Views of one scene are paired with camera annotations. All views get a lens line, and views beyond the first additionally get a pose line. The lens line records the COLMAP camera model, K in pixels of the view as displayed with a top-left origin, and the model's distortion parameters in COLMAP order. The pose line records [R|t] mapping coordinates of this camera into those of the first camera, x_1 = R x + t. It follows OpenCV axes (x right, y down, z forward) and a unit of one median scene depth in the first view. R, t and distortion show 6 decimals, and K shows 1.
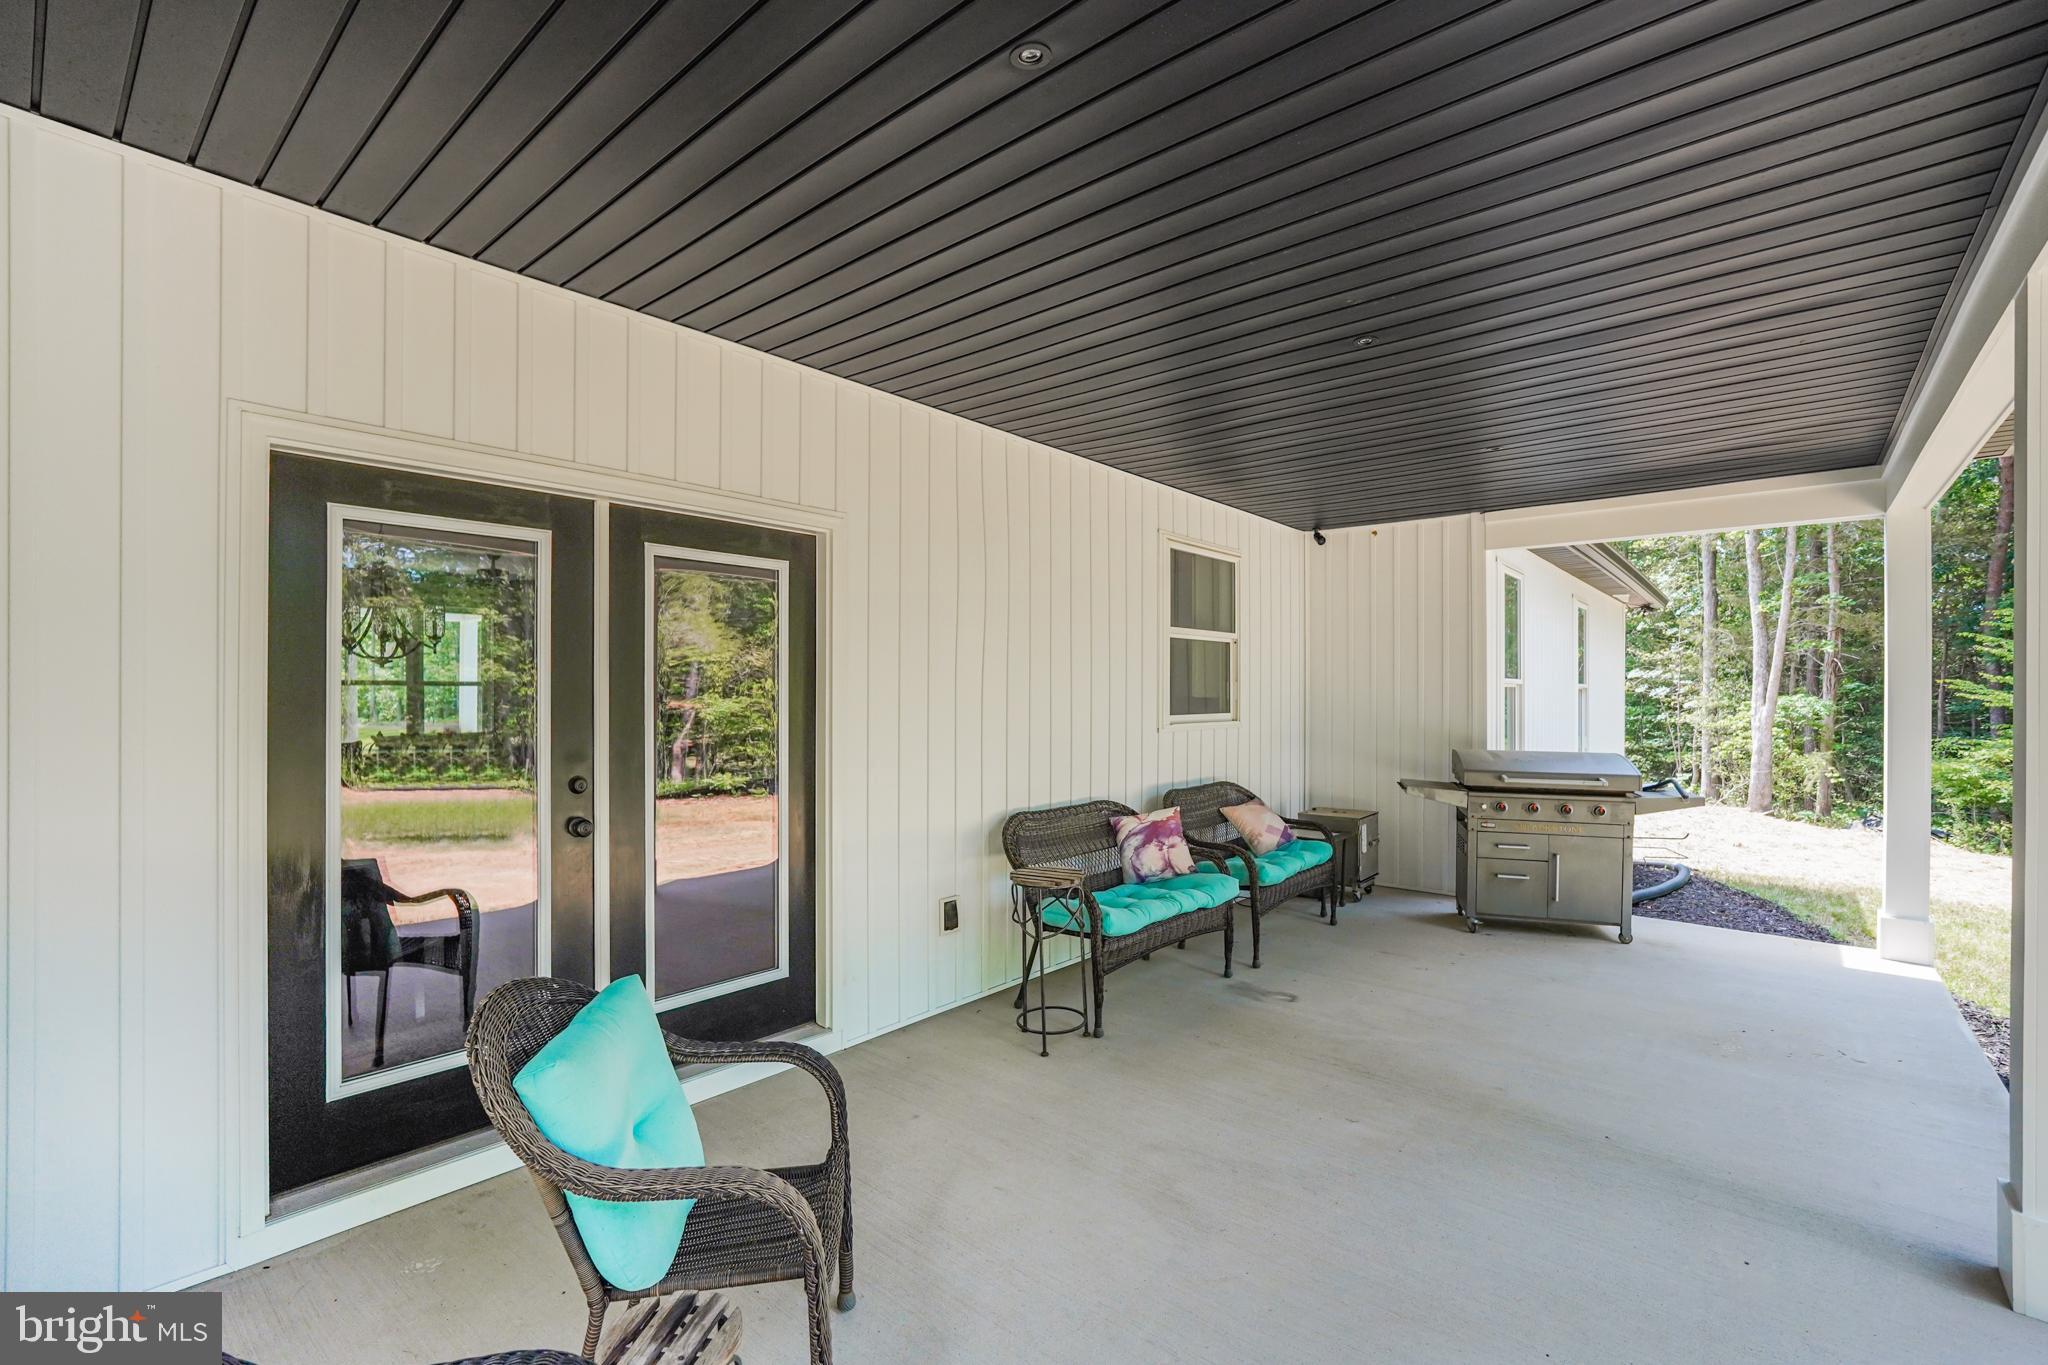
lens RADIAL K [[926.2, 0, 1020.8], [0, 926.2, 691.3], [0, 0, 1]] dist [-0.000622, 0.000424]
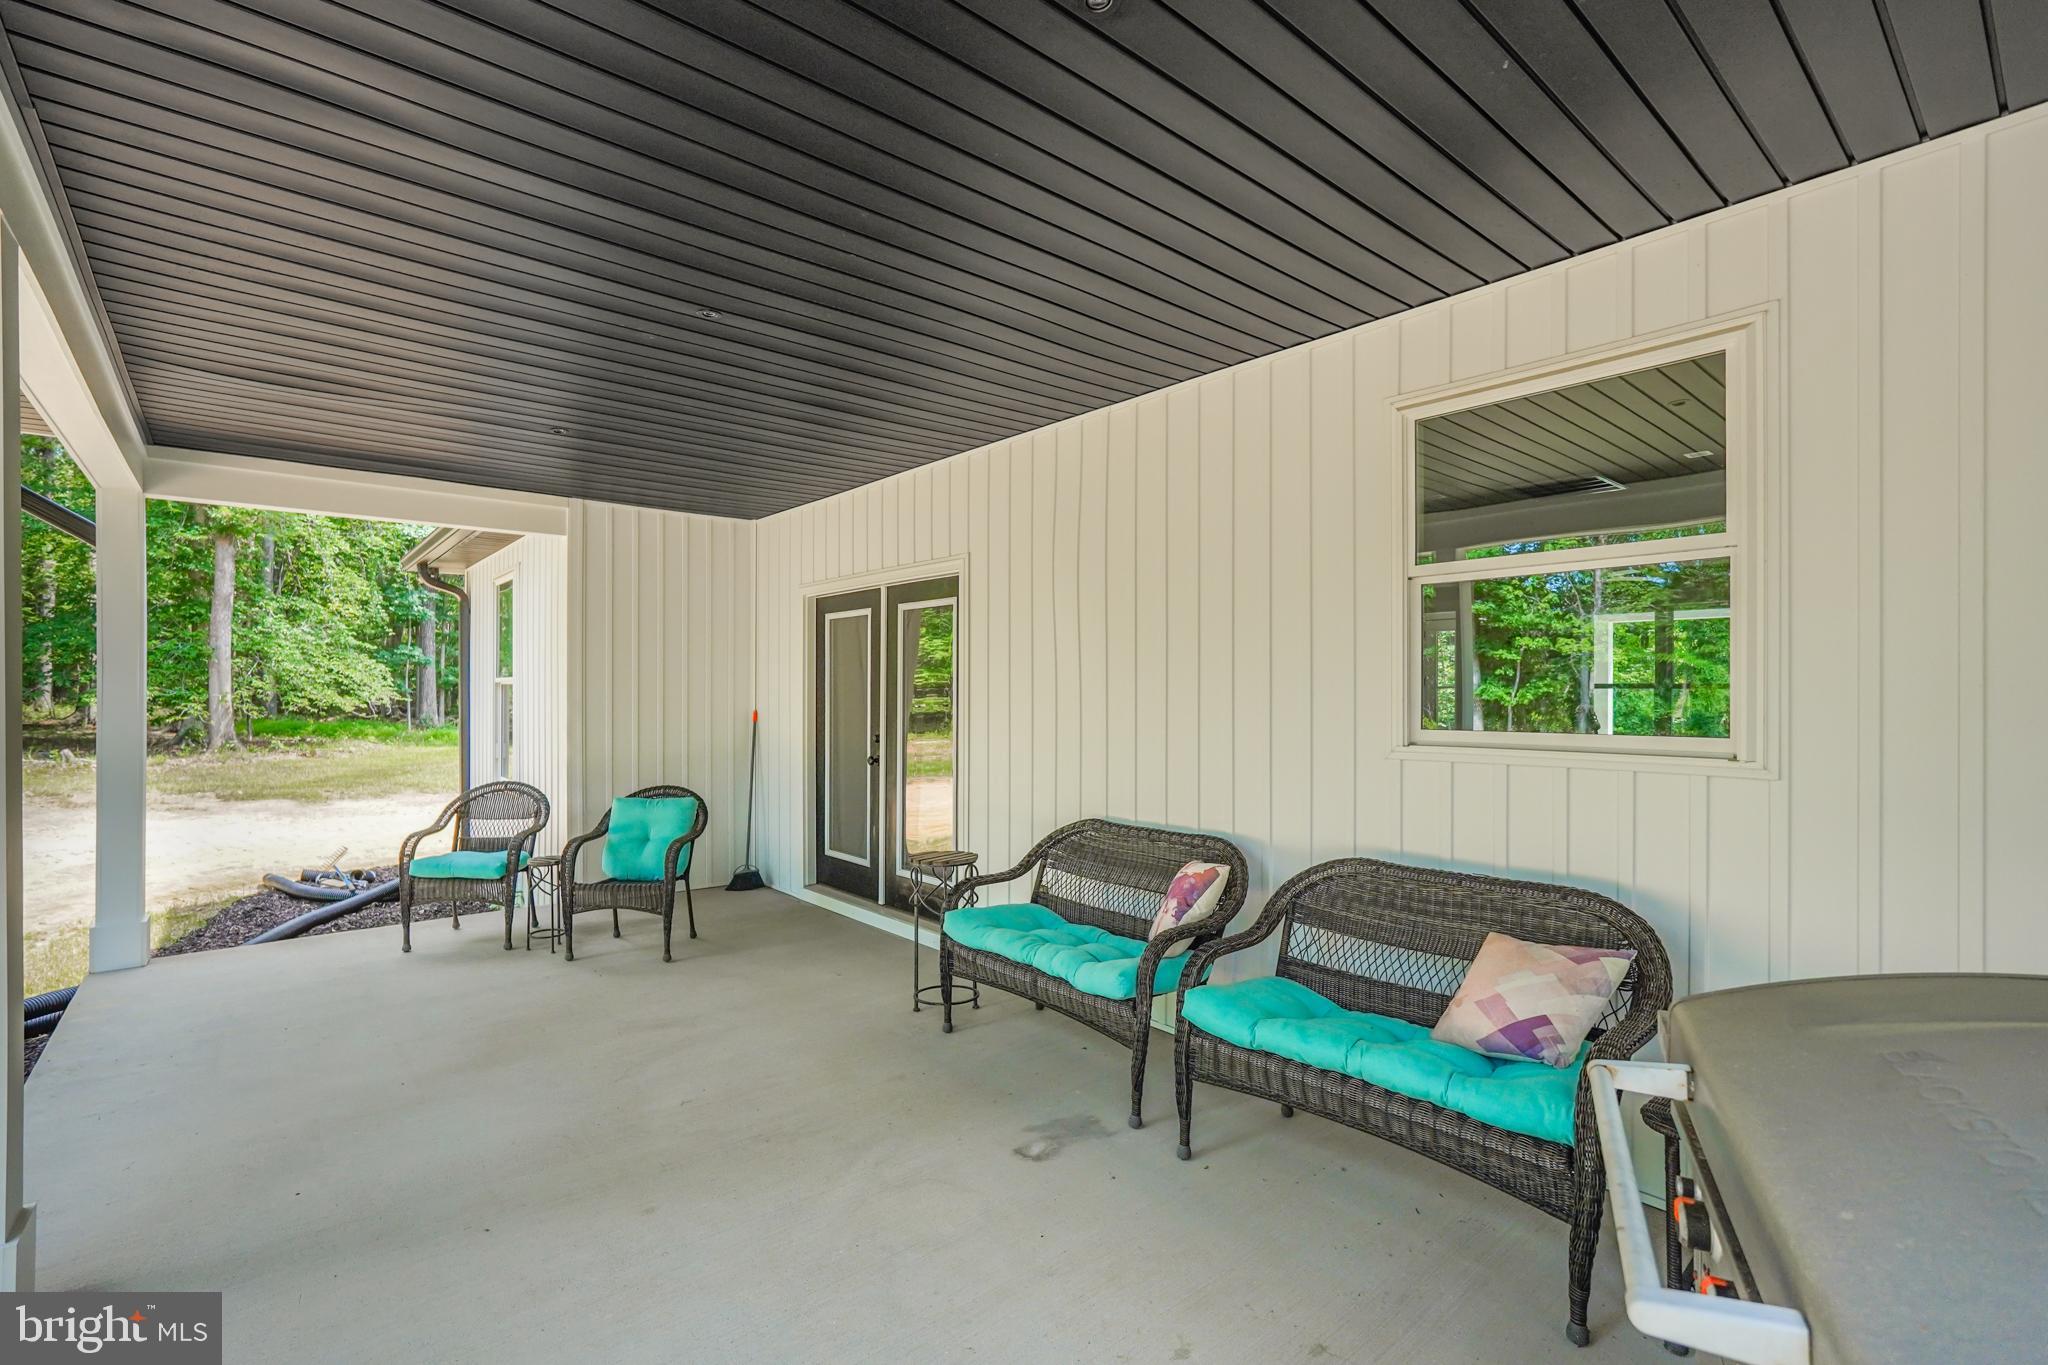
lens RADIAL K [[945.1, 0, 1024.0], [0, 945.1, 682.5], [0, 0, 1]] dist [0.003248, 0.010030]
pose [[-0.160638, -0.013097, -0.986926, 0.804052], [-0.002723, 0.999914, -0.012826, 0.006080], [0.987010, 0.000627, -0.160660, 0.927822]]
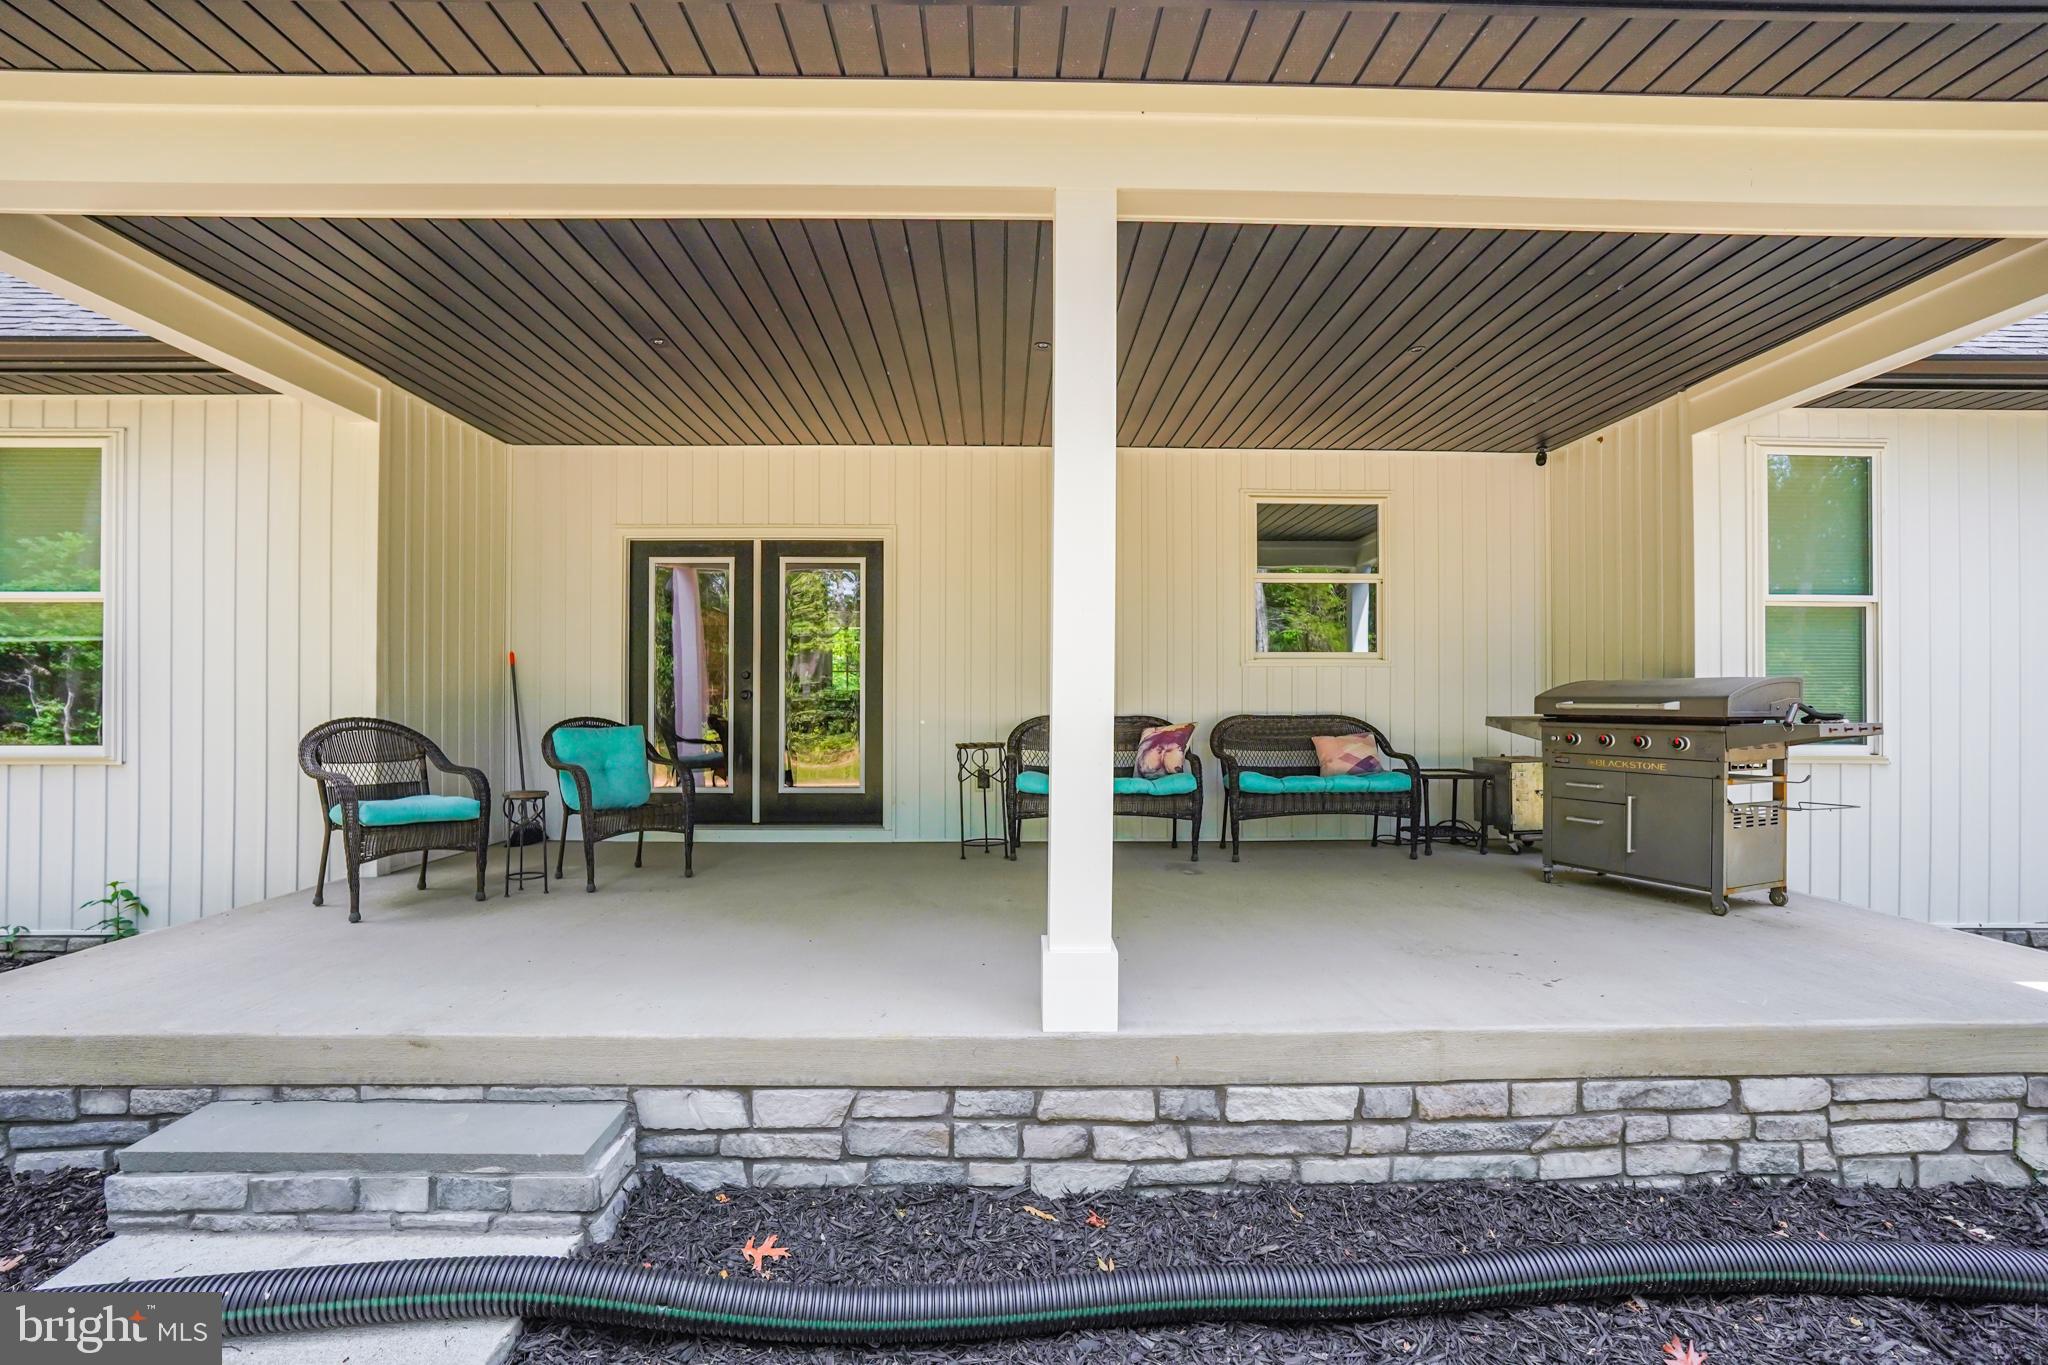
lens RADIAL K [[904.9, 0, 1018.3], [0, 904.9, 717.3], [0, 0, 1]] dist [-0.000230, 0.000264]
pose [[0.667973, 0.009155, -0.744129, 0.852816], [0.002681, 0.999888, 0.014708, 0.096272], [0.744181, -0.011820, 0.667874, 0.044337]]
